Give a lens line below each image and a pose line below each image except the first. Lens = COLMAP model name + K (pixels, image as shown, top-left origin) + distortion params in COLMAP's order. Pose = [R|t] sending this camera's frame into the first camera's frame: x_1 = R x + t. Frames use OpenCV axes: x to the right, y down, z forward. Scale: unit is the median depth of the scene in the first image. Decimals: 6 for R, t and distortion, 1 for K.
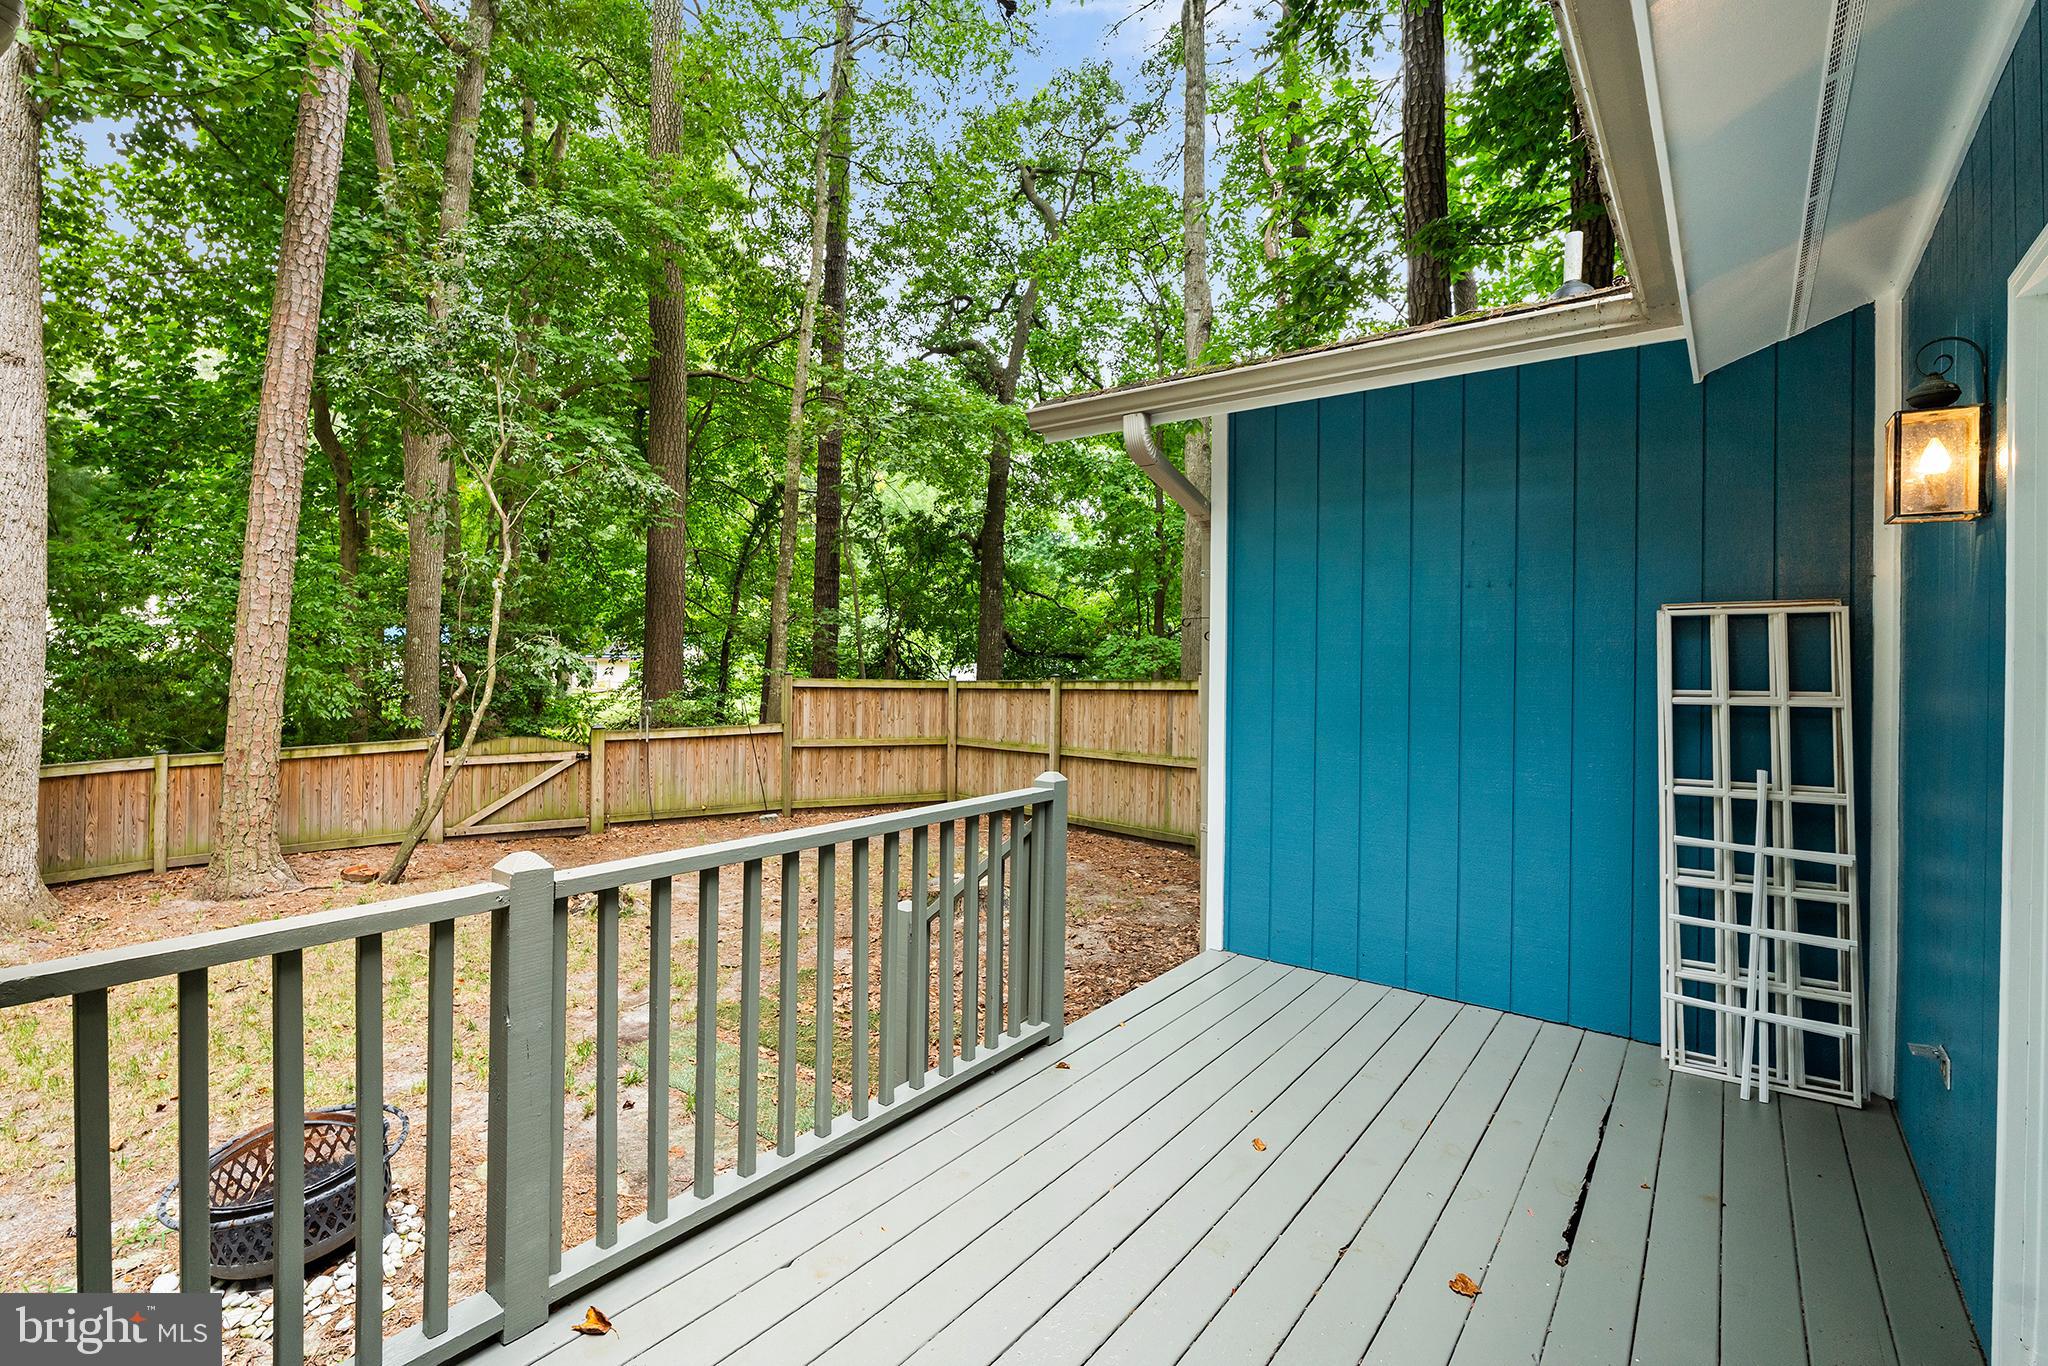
lens RADIAL K [[935.5, 0, 973.5], [0, 935.5, 654.1], [0, 0, 1]] dist [-0.013519, 0.003689]
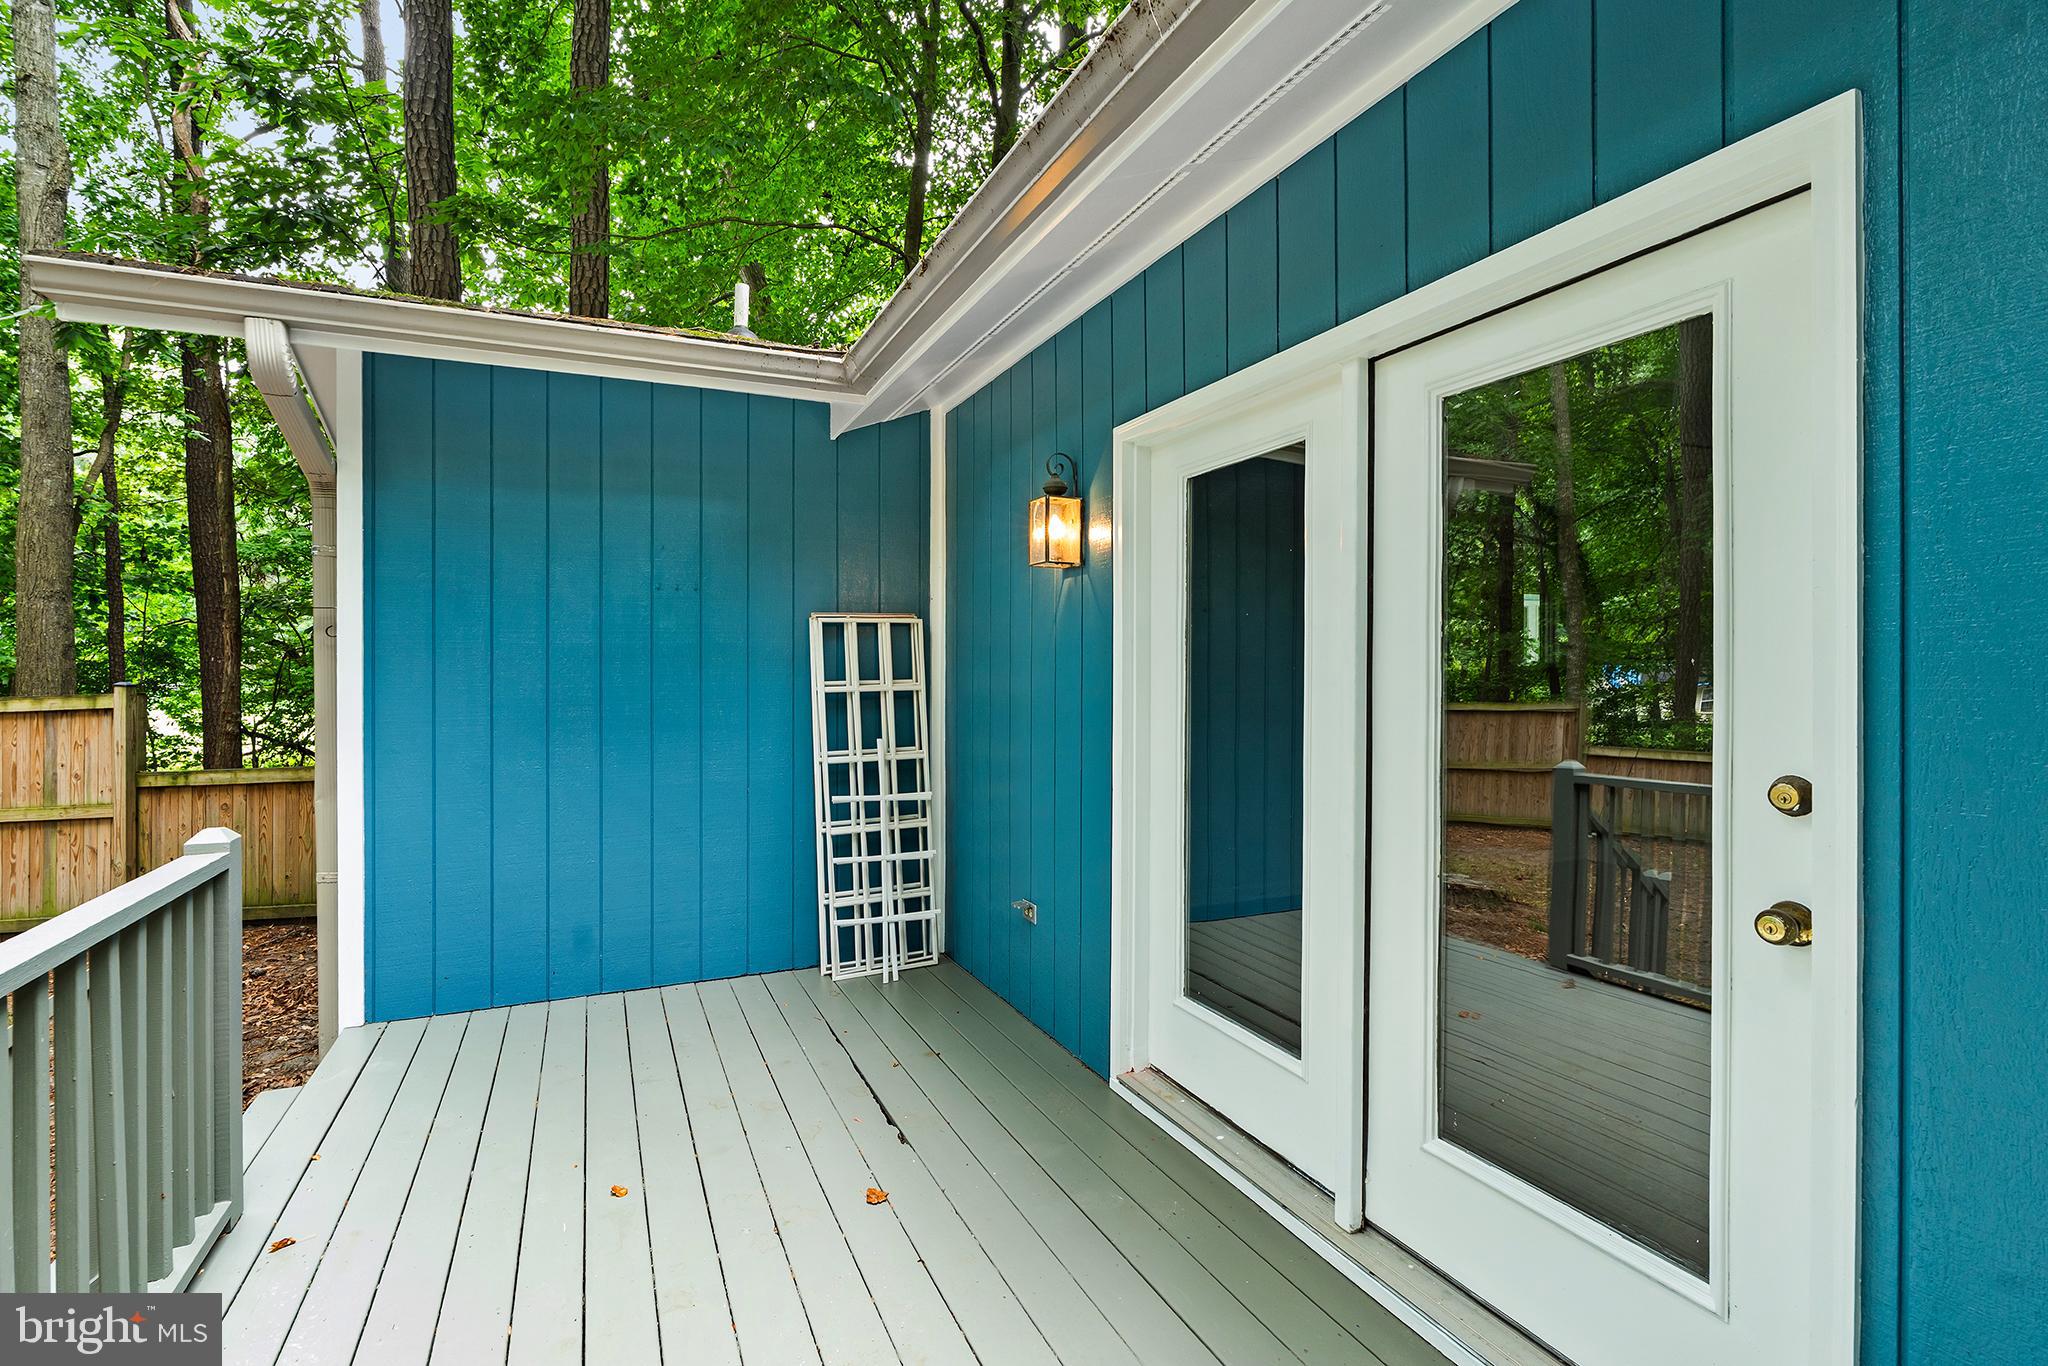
lens RADIAL K [[935.5, 0, 1011.9], [0, 935.5, 673.9], [0, 0, 1]] dist [-0.013519, 0.003689]
pose [[0.457390, -0.018489, 0.889074, -0.258931], [0.003813, 0.999815, 0.018830, 0.006027], [-0.889258, -0.005223, 0.457376, 0.201693]]
